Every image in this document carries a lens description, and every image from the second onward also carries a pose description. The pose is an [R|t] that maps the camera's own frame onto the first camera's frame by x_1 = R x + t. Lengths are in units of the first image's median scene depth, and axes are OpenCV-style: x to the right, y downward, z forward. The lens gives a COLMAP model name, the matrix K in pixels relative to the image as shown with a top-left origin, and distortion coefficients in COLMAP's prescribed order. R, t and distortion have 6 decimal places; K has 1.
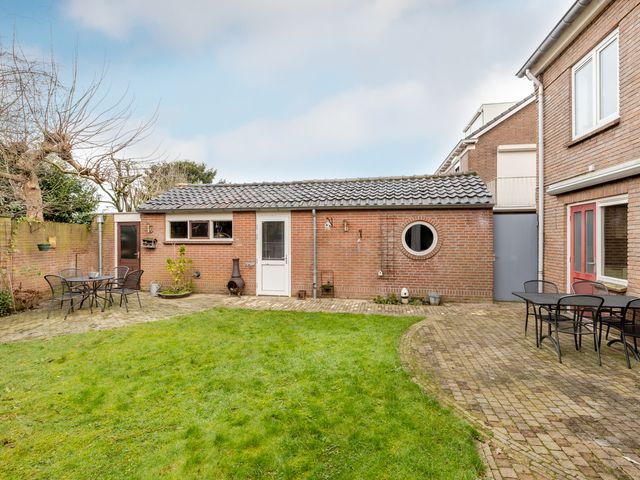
lens RADIAL K [[323.5, 0, 317.6], [0, 323.5, 244.3], [0, 0, 1]] dist [0.004202, -0.000120]
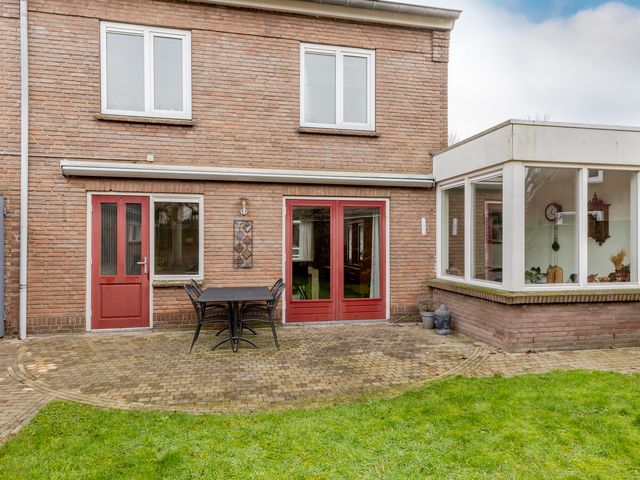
lens RADIAL K [[366.7, 0, 359.8], [0, 366.7, 242.5], [0, 0, 1]] dist [0.006164, 0.000240]
pose [[-0.381952, 0.003864, 0.924174, -0.461177], [0.015335, 0.999880, 0.002157, 0.011863], [-0.924055, 0.014996, -0.381965, 1.188163]]
